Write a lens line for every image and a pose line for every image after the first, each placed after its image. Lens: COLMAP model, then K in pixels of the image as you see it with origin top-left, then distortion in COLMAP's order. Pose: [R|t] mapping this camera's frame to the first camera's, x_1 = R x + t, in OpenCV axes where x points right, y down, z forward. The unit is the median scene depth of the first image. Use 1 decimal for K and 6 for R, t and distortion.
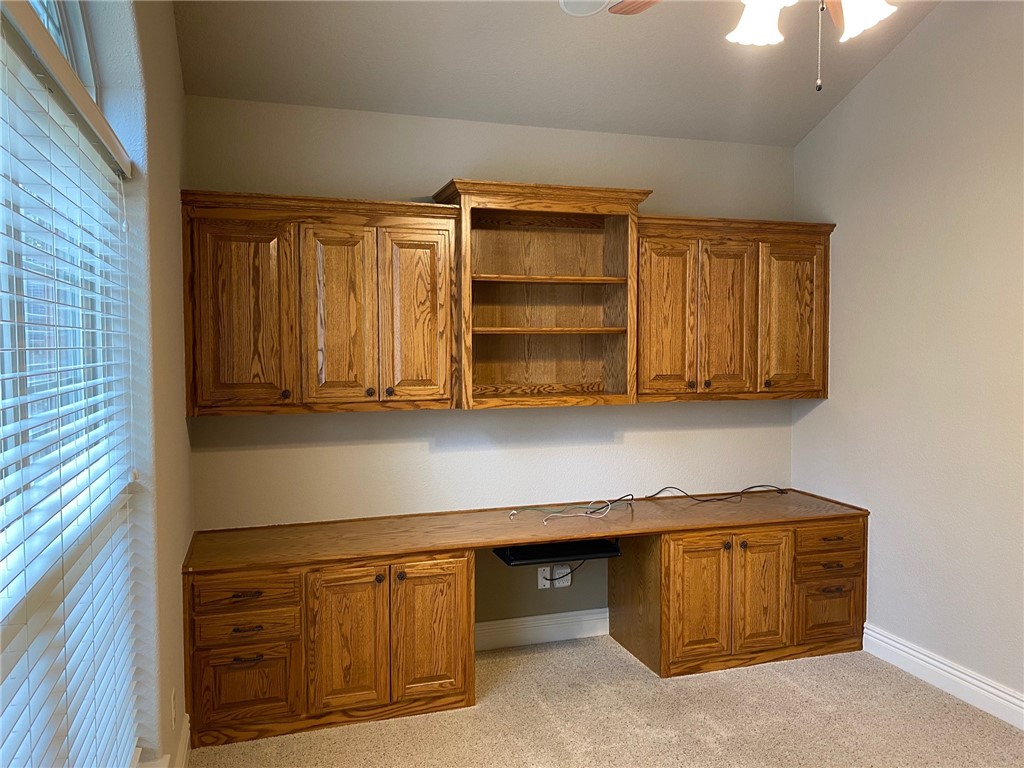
lens RADIAL K [[791.3, 0, 509.4], [0, 791.3, 374.3], [0, 0, 1]] dist [0.041533, -0.042249]
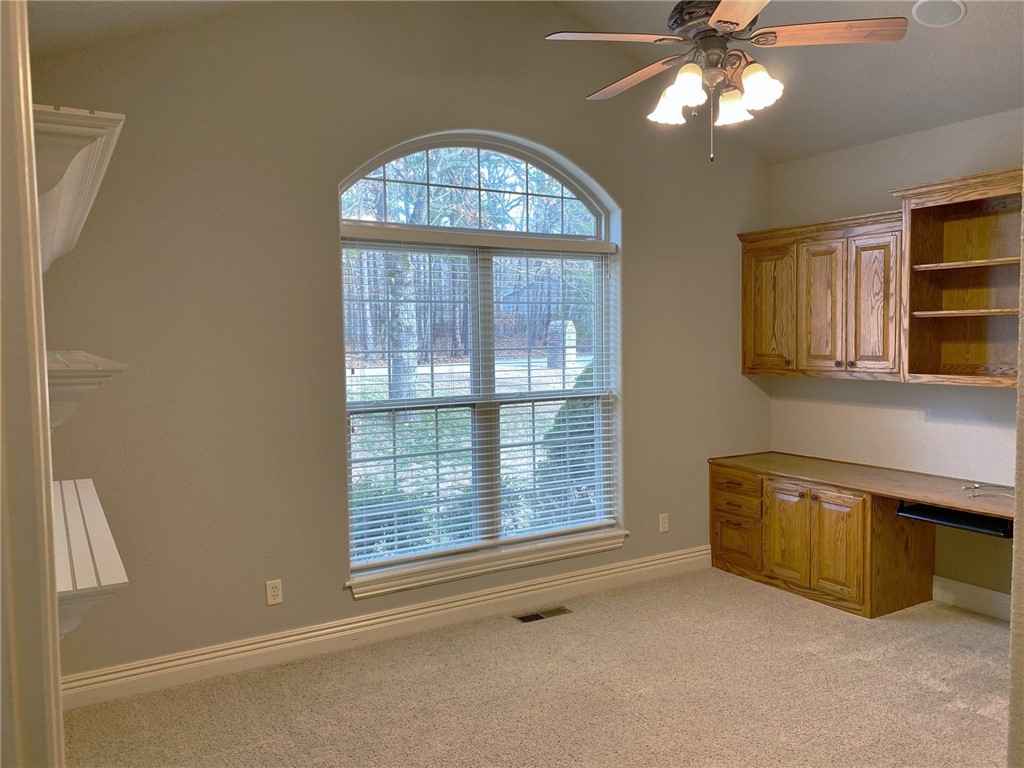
lens RADIAL K [[791.3, 0, 506.4], [0, 791.3, 386.3], [0, 0, 1]] dist [0.041533, -0.042249]
pose [[0.219518, 0.063316, -0.973552, 1.017992], [-0.028750, 0.997878, 0.058415, -0.001719], [0.975185, 0.015167, 0.220873, 0.169387]]
